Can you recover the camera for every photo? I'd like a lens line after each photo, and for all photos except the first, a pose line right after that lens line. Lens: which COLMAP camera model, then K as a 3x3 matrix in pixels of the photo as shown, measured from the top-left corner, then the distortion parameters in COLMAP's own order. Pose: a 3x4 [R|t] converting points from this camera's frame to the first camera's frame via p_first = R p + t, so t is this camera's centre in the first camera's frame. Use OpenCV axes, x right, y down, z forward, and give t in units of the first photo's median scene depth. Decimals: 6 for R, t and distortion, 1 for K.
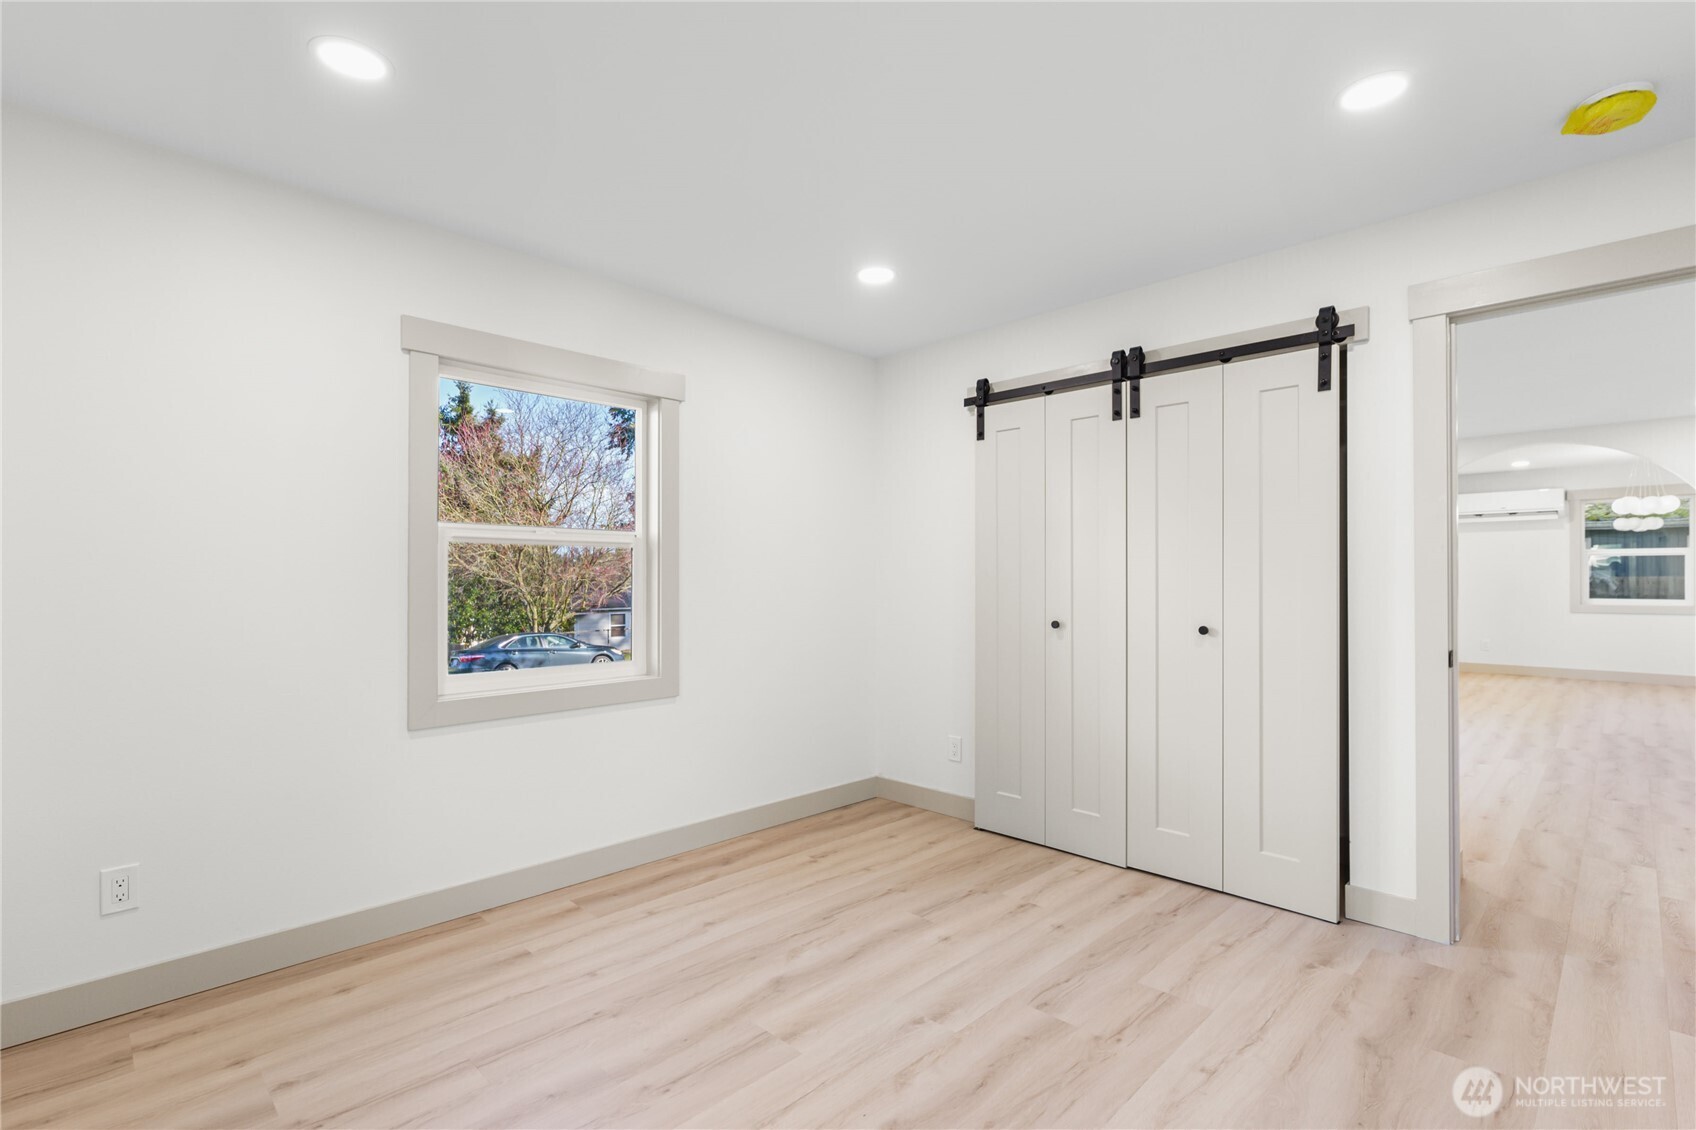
lens RADIAL K [[777.9, 0, 848.0], [0, 777.9, 565.0], [0, 0, 1]] dist [0.000049, -0.001149]
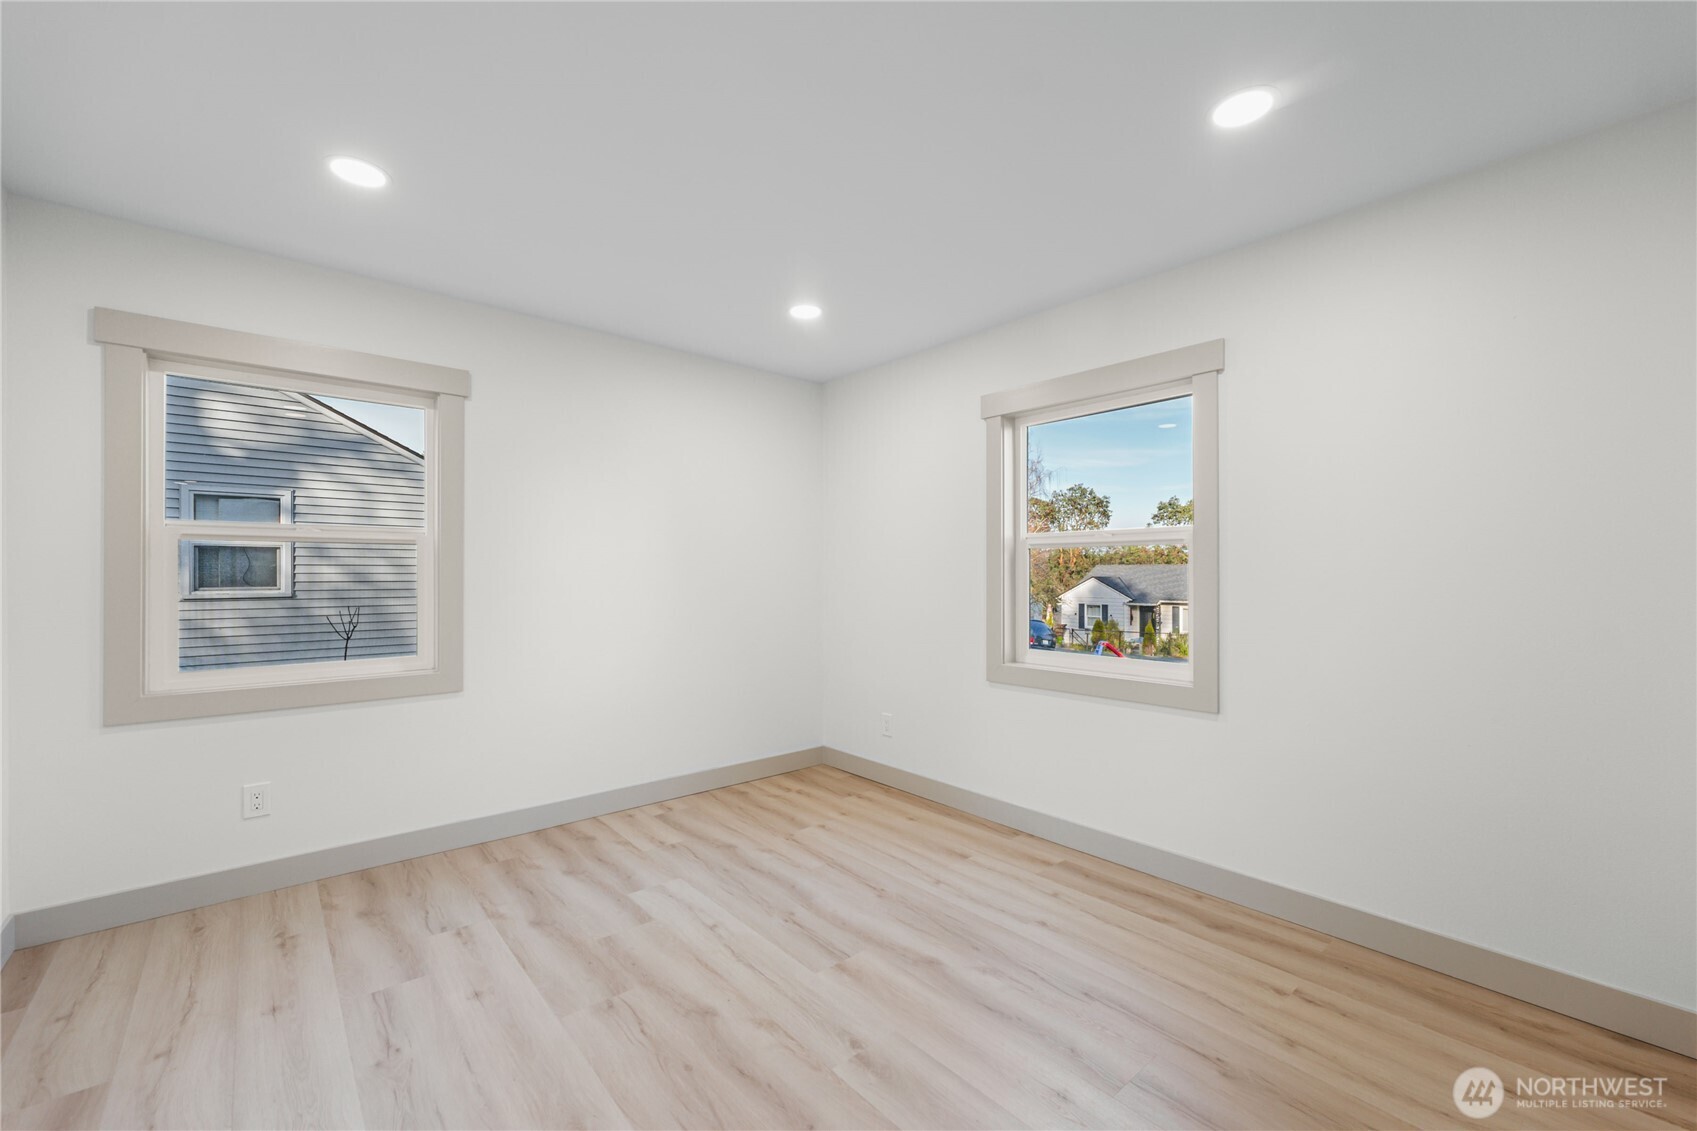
lens RADIAL K [[689.5, 0, 845.0], [0, 689.5, 572.9], [0, 0, 1]] dist [0.000901, 0.000242]
pose [[-0.078345, -0.000607, -0.996926, 0.734536], [0.016921, 0.999855, -0.001939, 0.009795], [0.996783, -0.017020, -0.078323, 0.837910]]
